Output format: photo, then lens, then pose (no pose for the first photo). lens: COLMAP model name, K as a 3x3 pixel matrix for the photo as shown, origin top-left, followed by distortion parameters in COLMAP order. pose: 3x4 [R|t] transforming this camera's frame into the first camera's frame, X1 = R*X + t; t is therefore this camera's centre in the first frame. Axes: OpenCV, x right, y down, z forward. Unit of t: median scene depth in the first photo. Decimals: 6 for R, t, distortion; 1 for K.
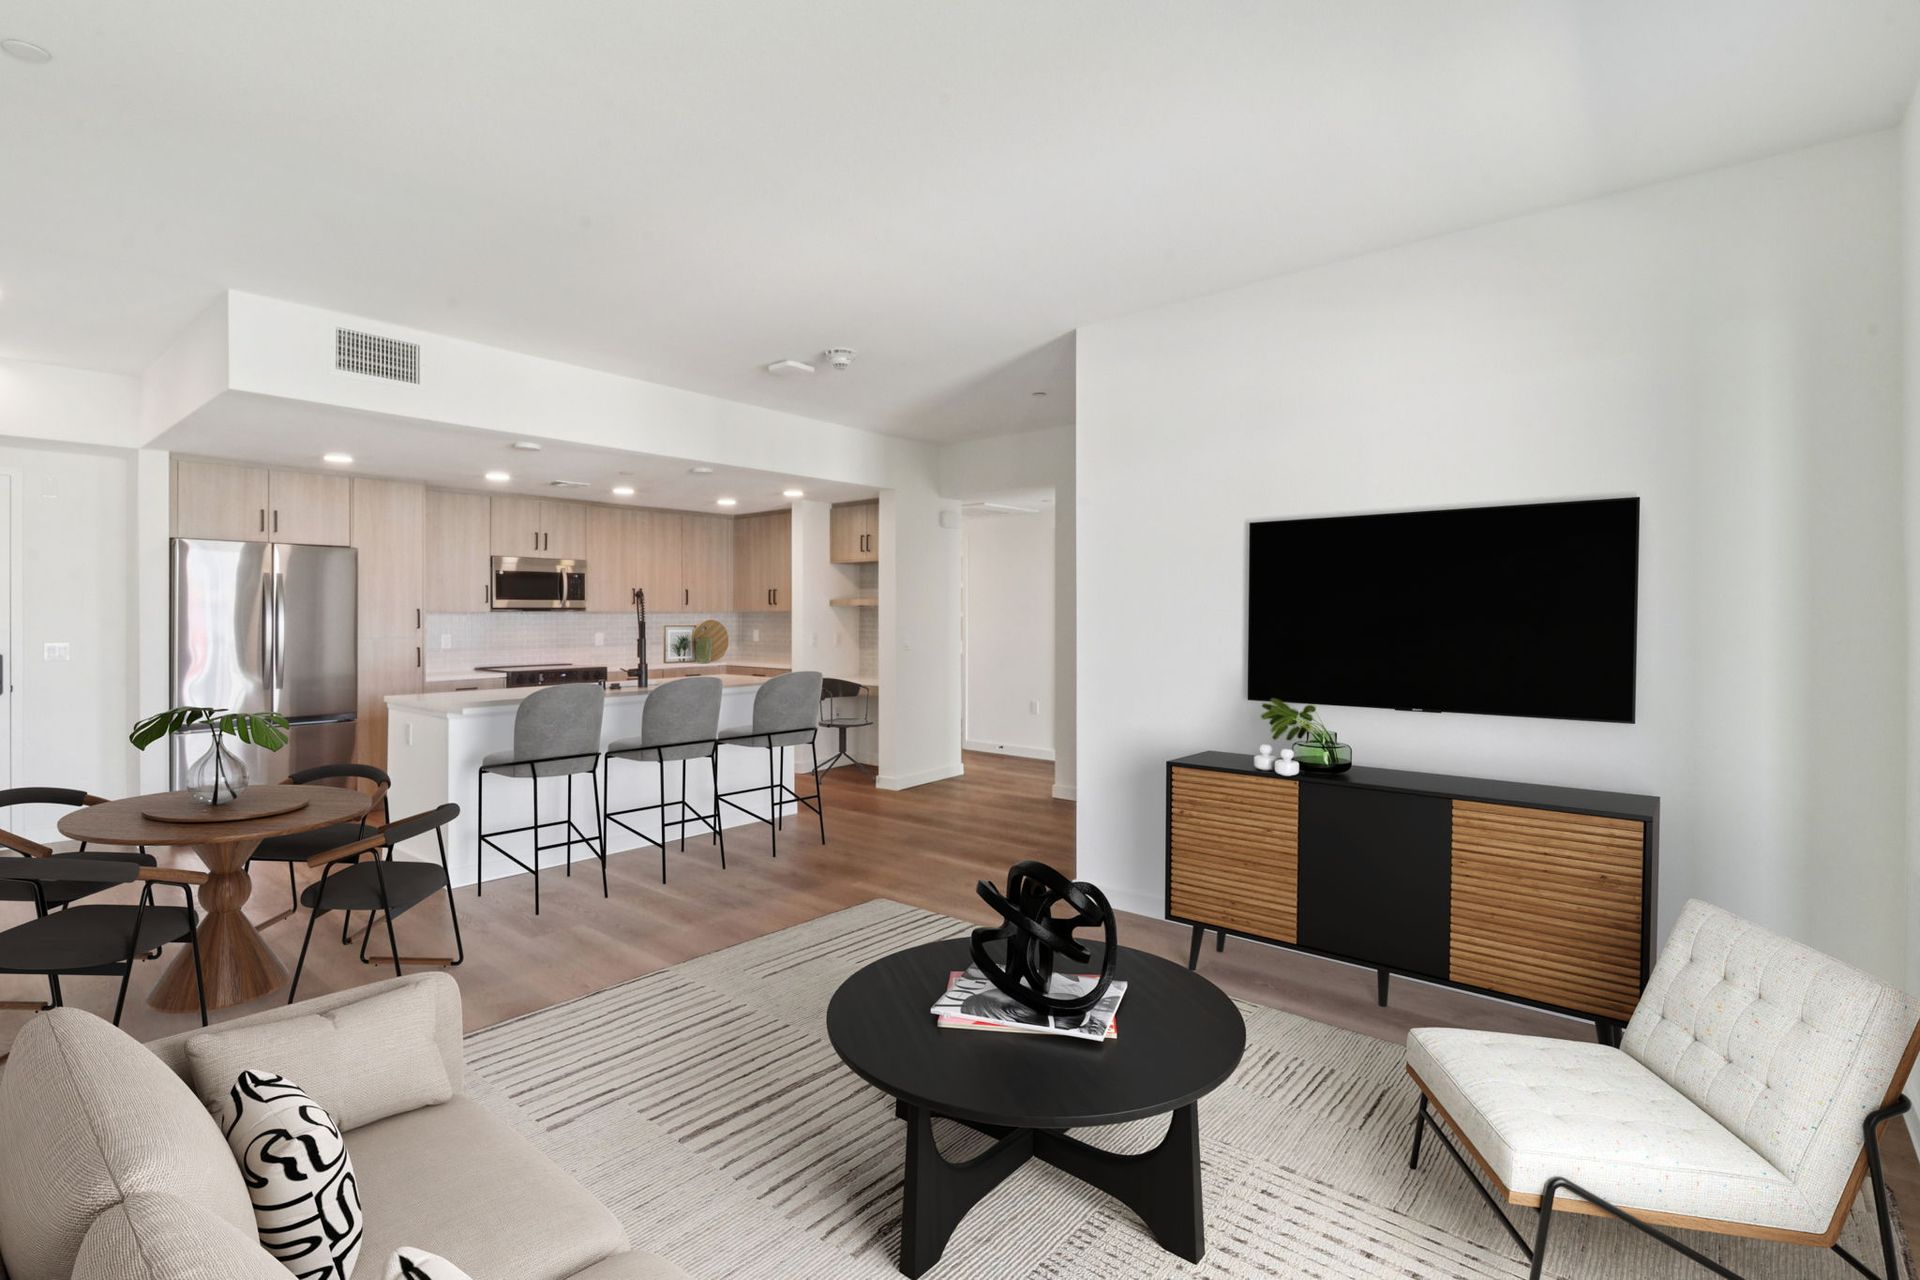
lens RADIAL K [[883.6, 0, 953.8], [0, 883.6, 611.2], [0, 0, 1]] dist [0.001293, -0.011830]
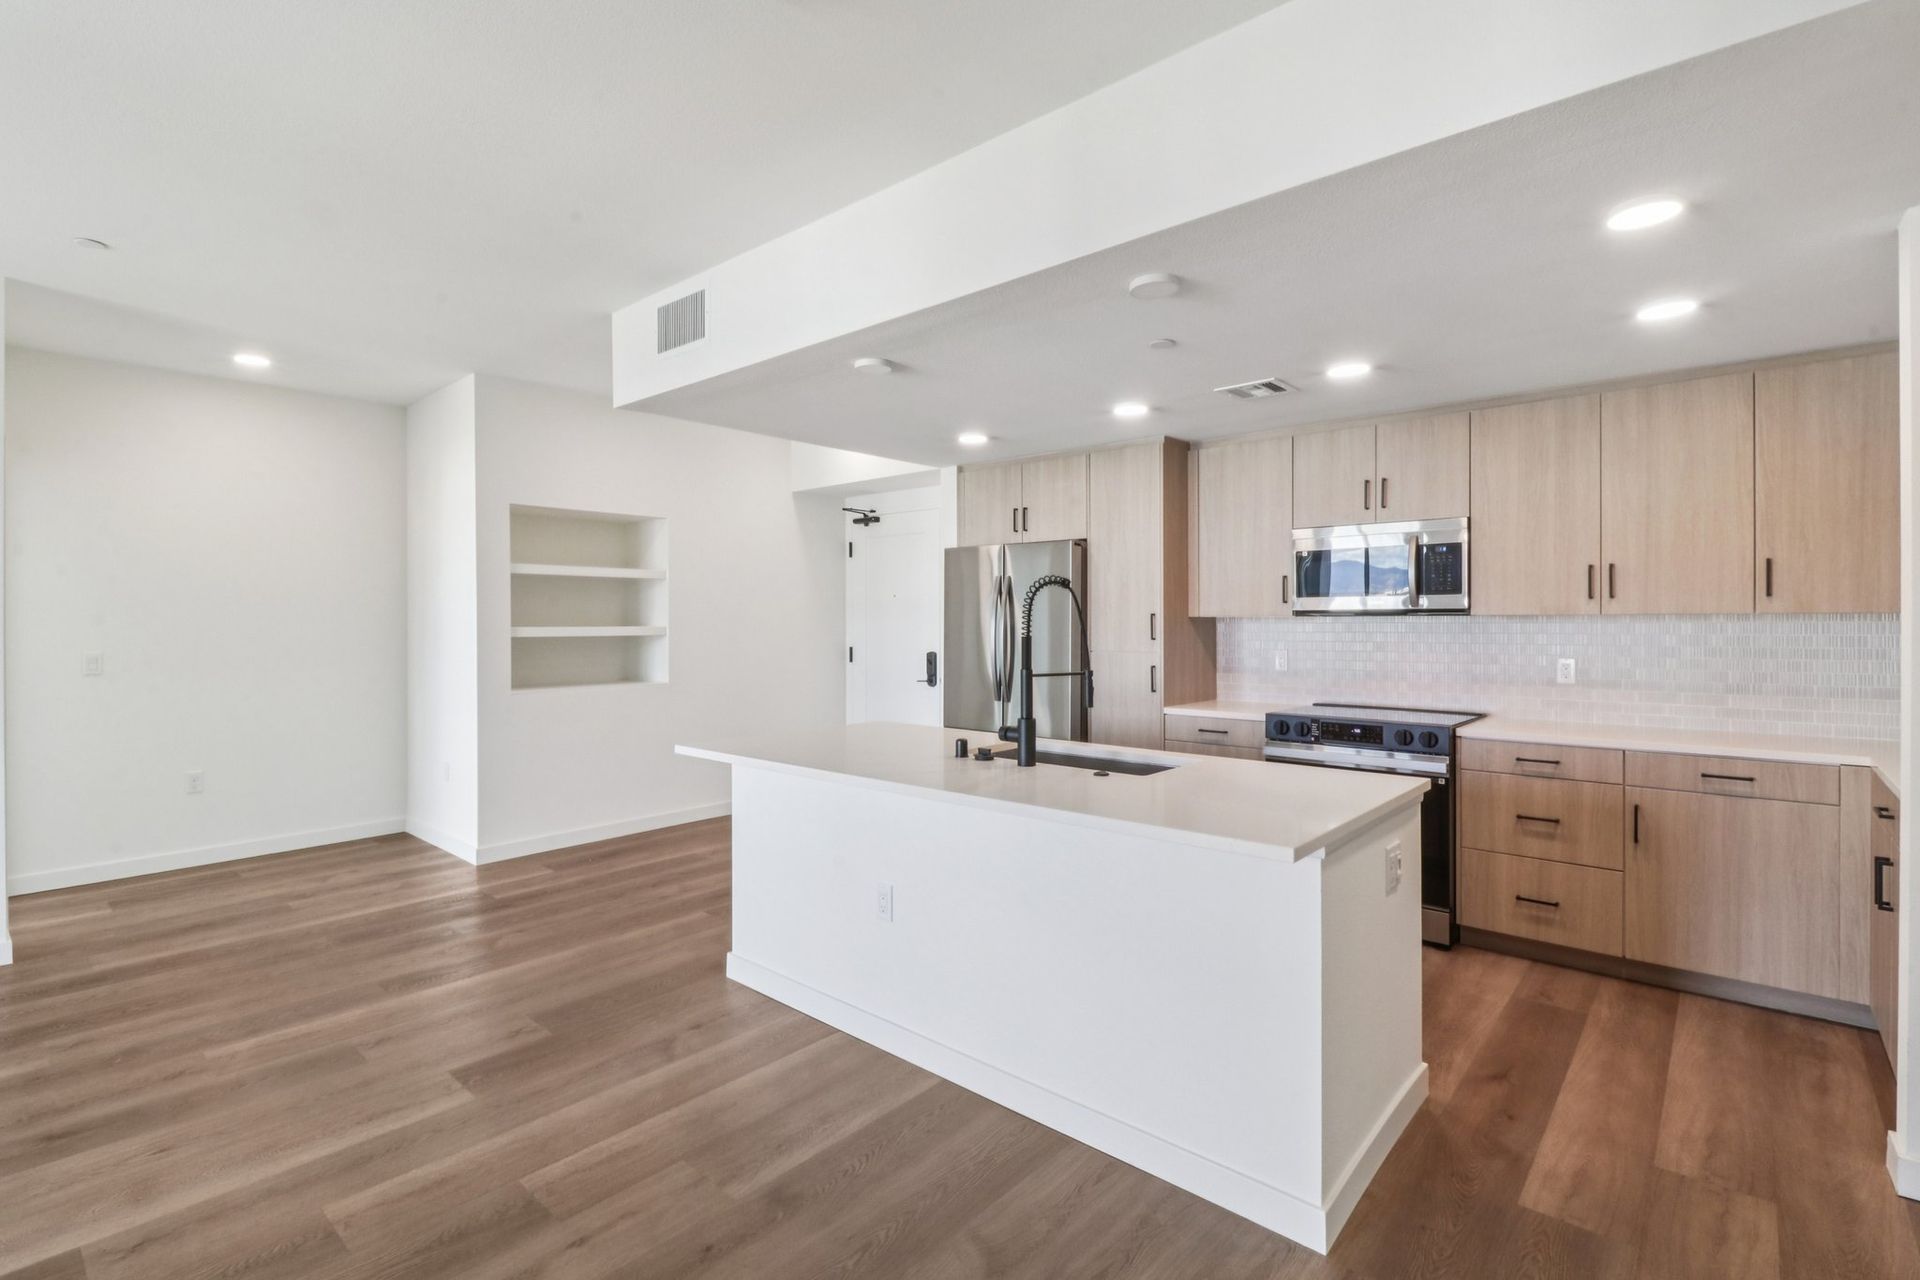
lens RADIAL K [[883.6, 0, 953.8], [0, 883.6, 611.2], [0, 0, 1]] dist [0.001293, -0.011830]
pose [[-0.028058, -0.020095, -0.999404, 0.114964], [-0.000579, 0.999798, -0.020087, 0.008574], [0.999606, 0.000015, -0.028064, 0.737727]]
